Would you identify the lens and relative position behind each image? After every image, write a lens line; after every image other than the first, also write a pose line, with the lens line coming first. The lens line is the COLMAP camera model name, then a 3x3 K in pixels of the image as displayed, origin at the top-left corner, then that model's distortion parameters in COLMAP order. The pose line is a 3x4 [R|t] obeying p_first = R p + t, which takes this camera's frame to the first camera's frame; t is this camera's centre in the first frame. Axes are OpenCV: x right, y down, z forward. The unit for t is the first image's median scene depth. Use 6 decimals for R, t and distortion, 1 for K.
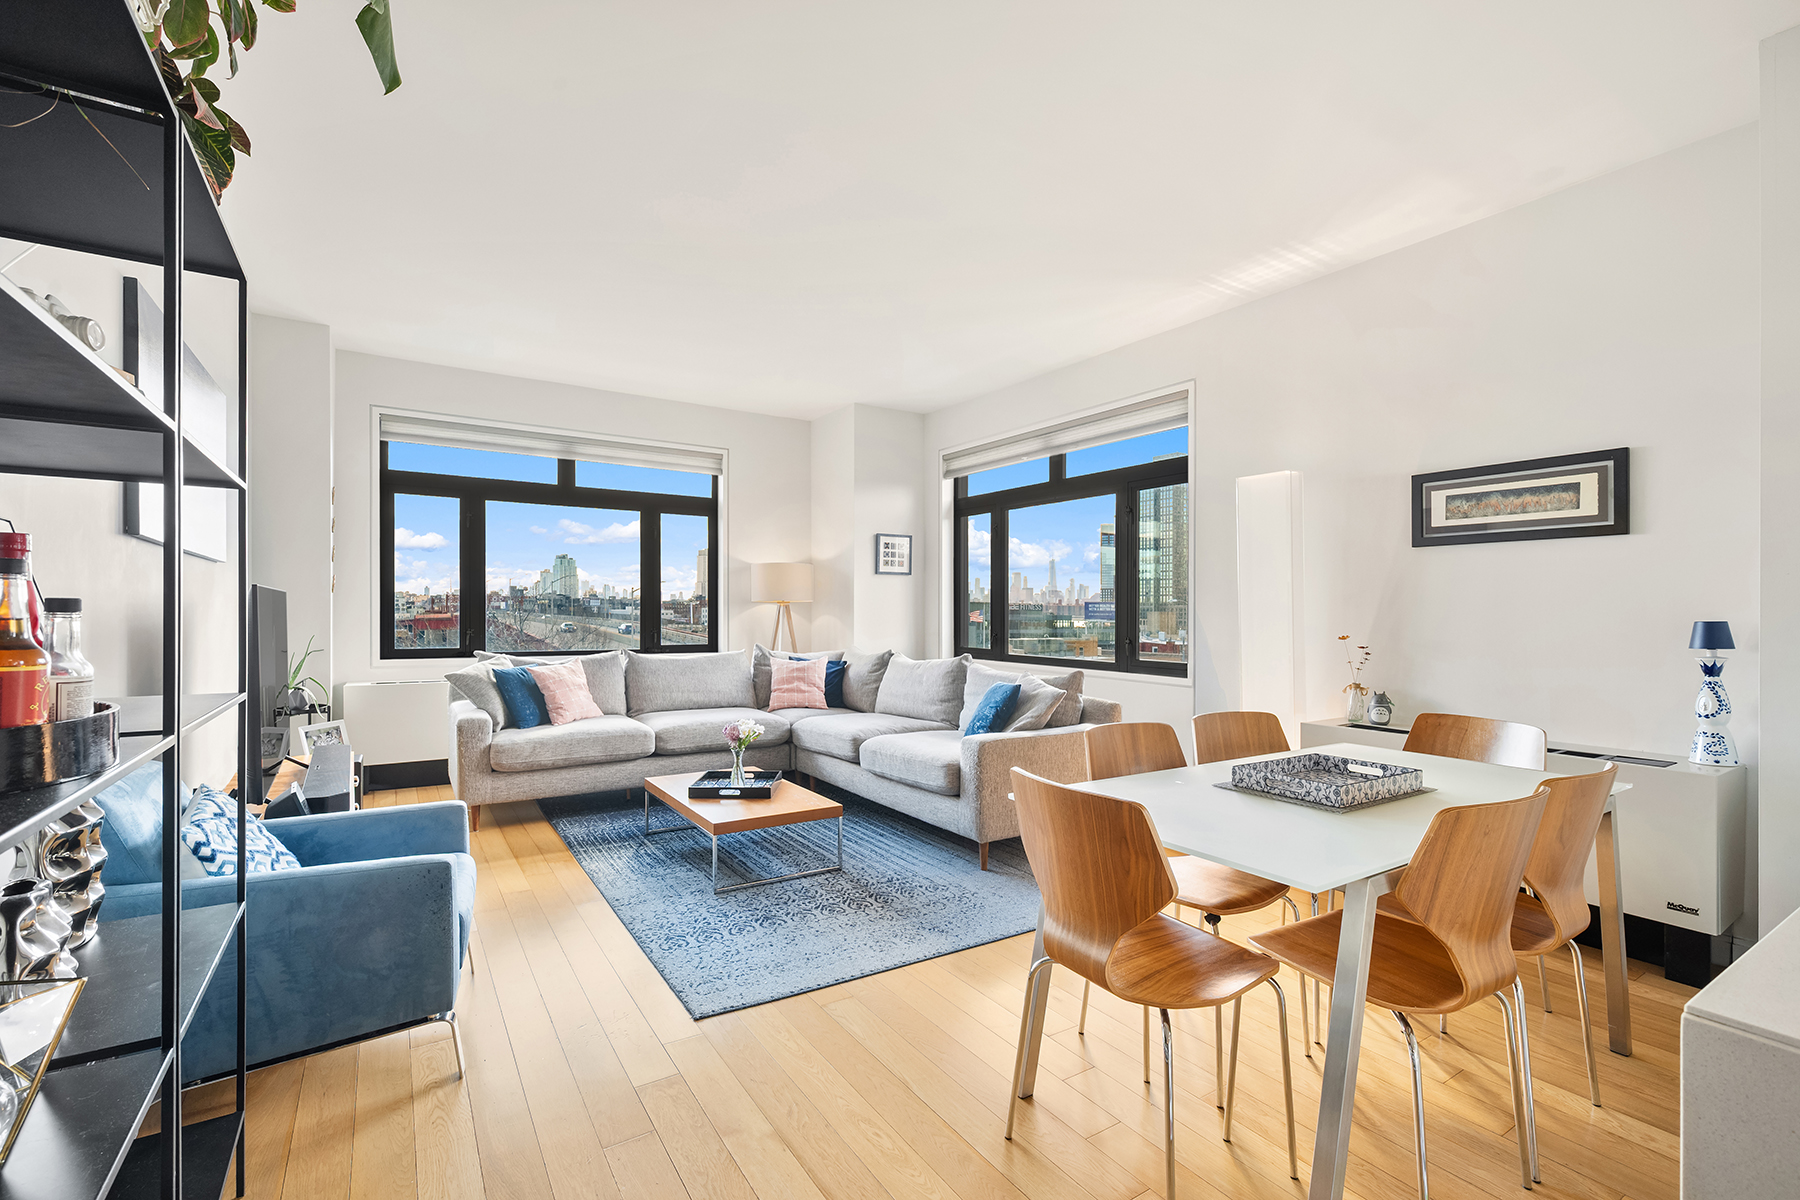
lens RADIAL K [[789.0, 0, 898.5], [0, 789.0, 605.7], [0, 0, 1]] dist [-0.011207, -0.000105]
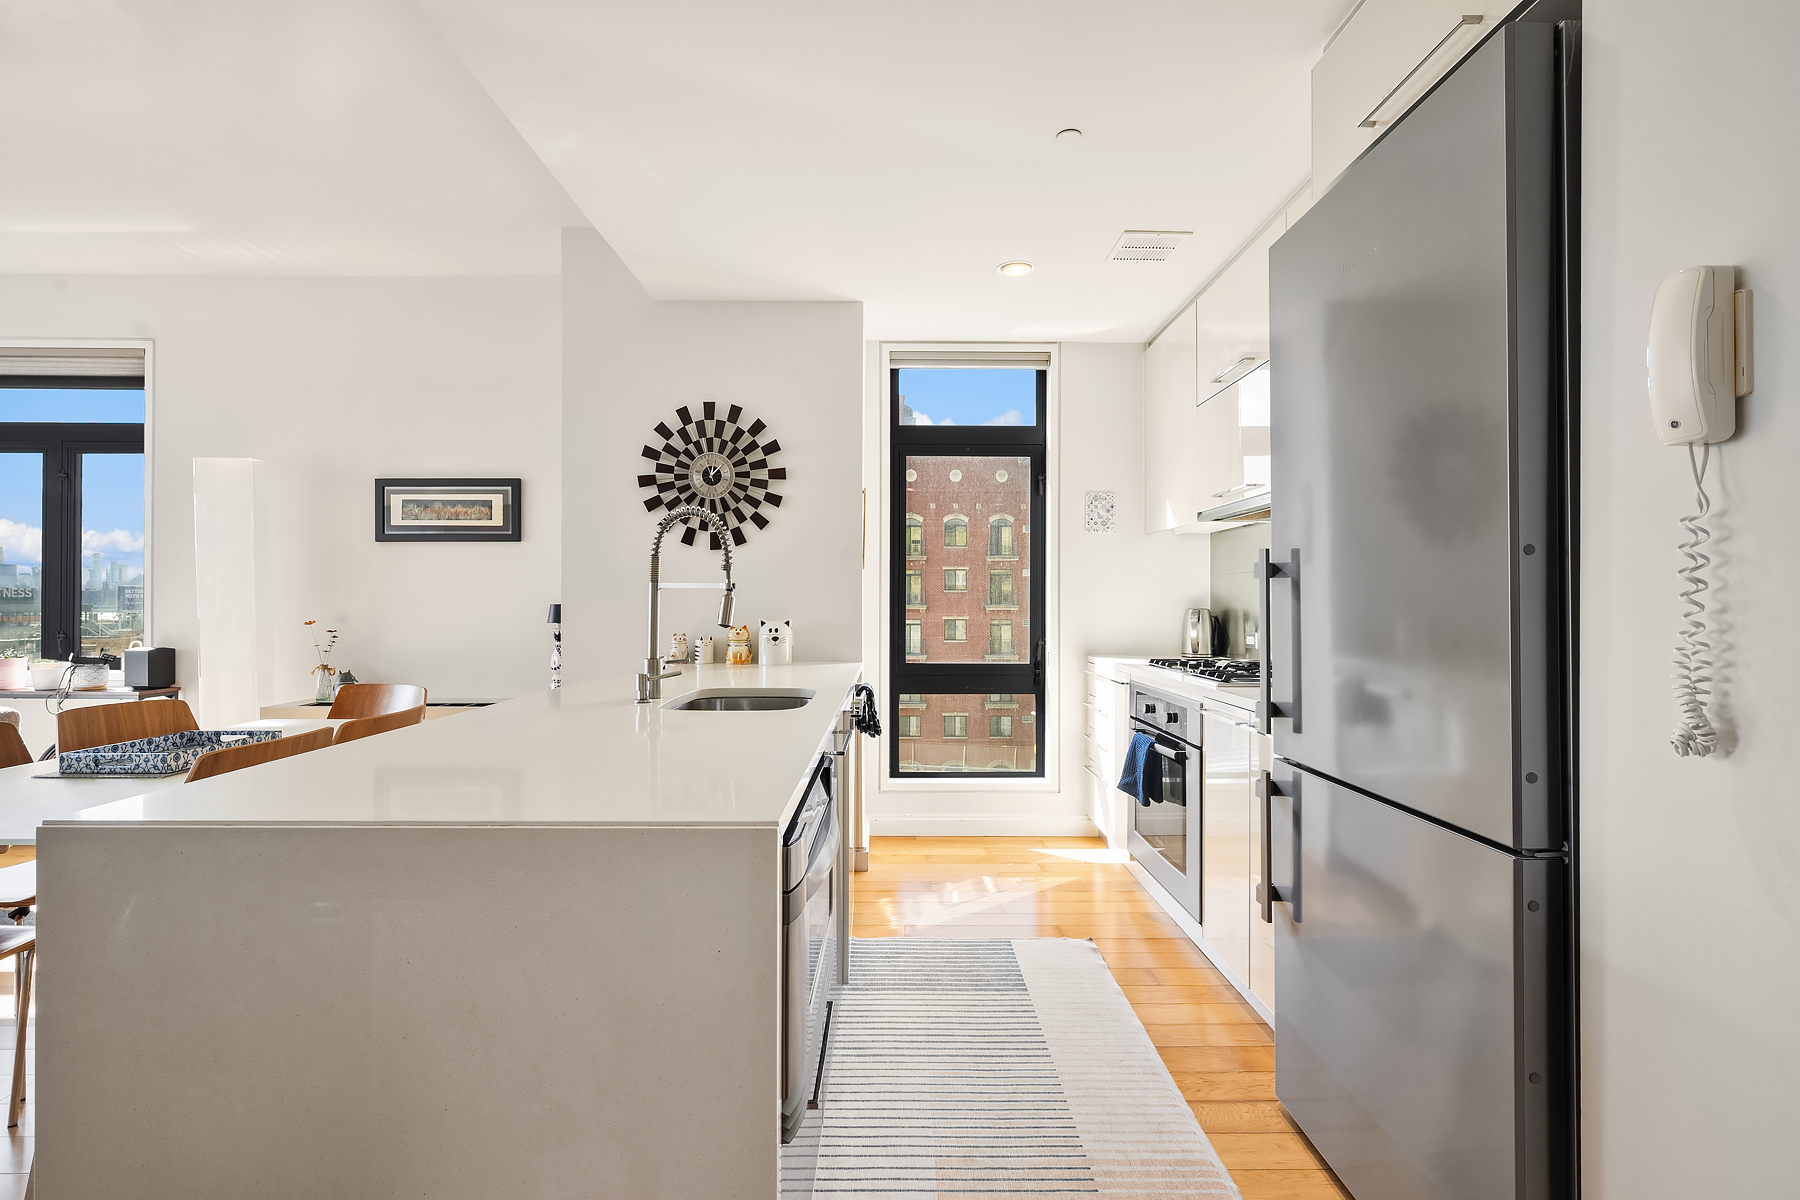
lens RADIAL K [[789.0, 0, 902.6], [0, 789.0, 595.4], [0, 0, 1]] dist [-0.011207, -0.000105]
pose [[0.523465, 0.000834, 0.852047, 0.094617], [-0.003975, 0.999991, 0.001463, -0.001267], [-0.852038, -0.004153, 0.523464, -0.276272]]
